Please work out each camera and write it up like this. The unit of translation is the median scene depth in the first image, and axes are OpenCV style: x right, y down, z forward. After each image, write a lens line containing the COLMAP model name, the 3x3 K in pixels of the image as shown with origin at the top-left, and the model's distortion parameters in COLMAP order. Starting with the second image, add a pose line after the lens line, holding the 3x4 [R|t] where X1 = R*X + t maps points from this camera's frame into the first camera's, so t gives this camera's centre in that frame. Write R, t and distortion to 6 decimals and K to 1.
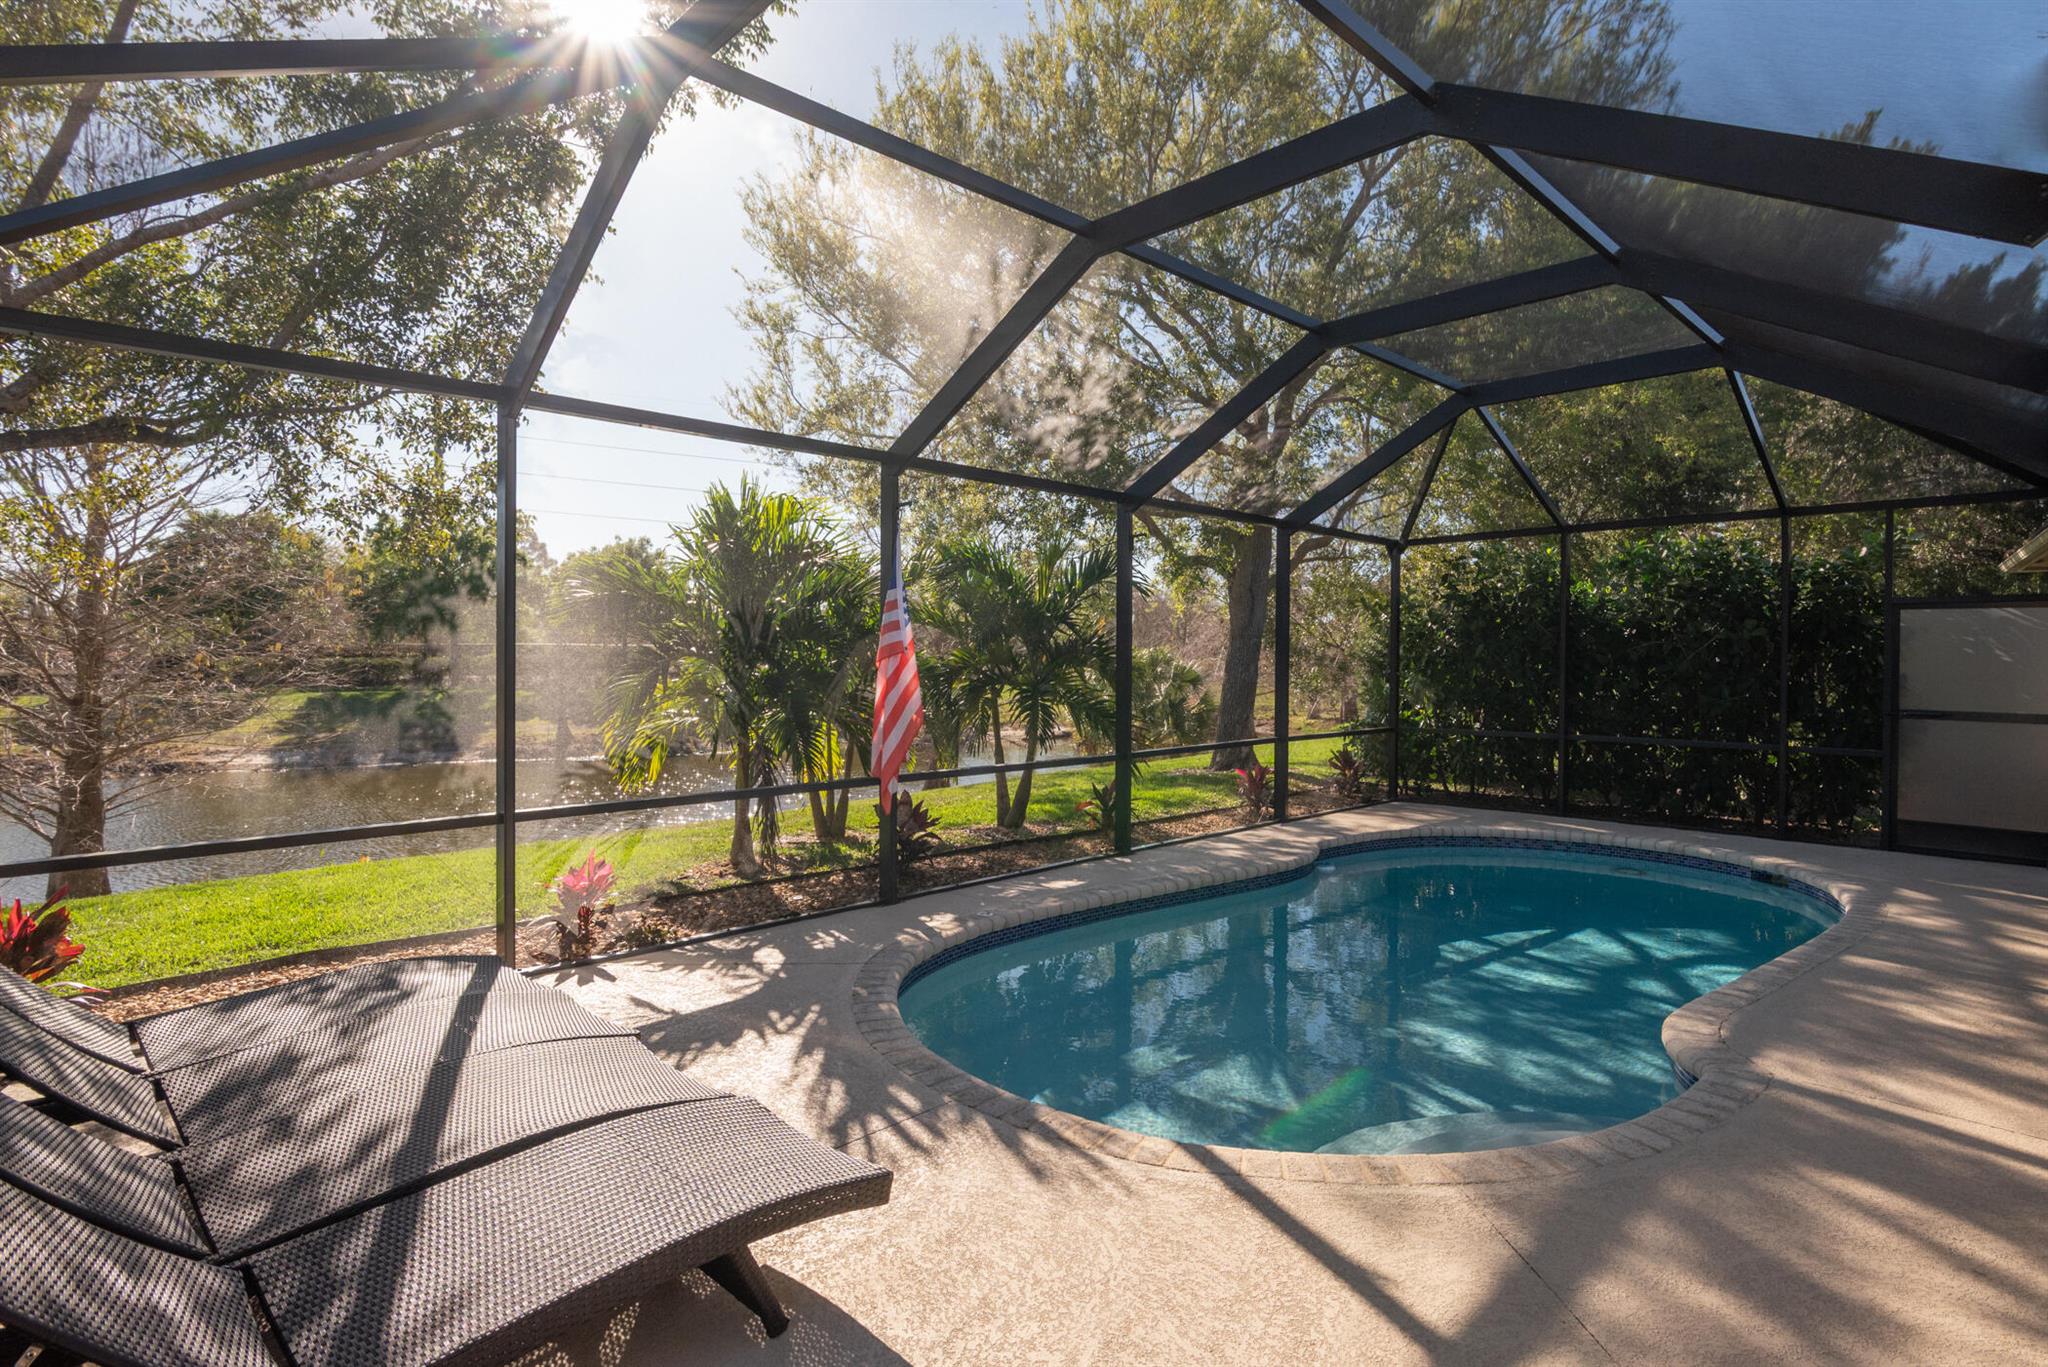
lens RADIAL K [[1039.0, 0, 1024.0], [0, 1039.0, 683.5], [0, 0, 1]] dist [-0.005348, -0.000308]
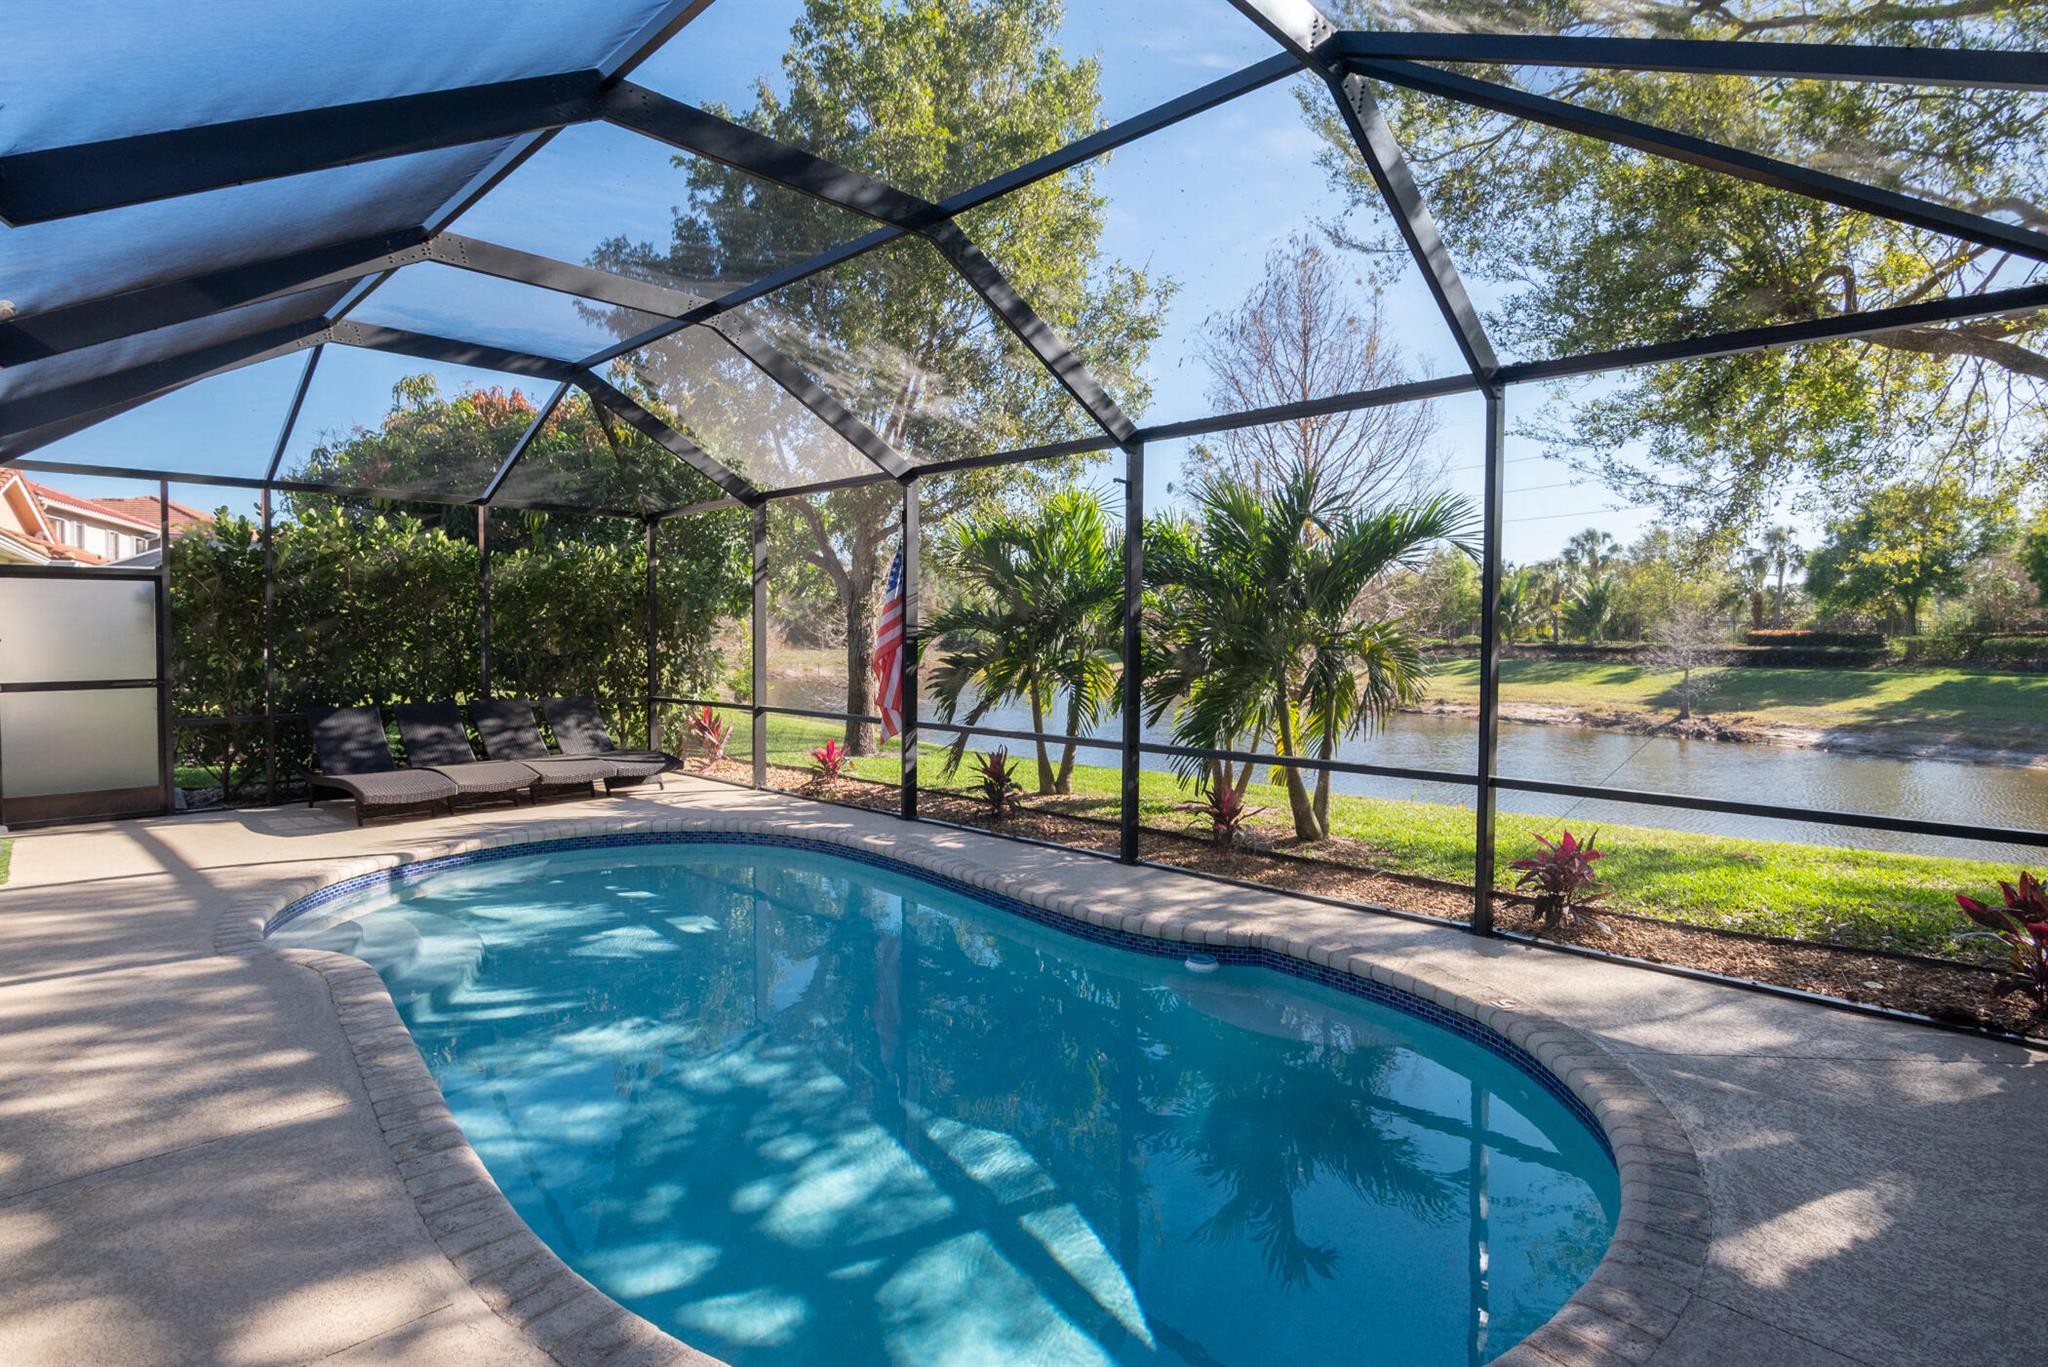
lens RADIAL K [[1039.0, 0, 1024.0], [0, 1039.0, 683.5], [0, 0, 1]] dist [-0.005348, -0.000308]
pose [[-0.128919, 0.041229, -0.990798, 1.035849], [-0.012569, 0.998987, 0.043205, -0.011627], [0.991576, 0.018023, -0.128270, 1.185851]]
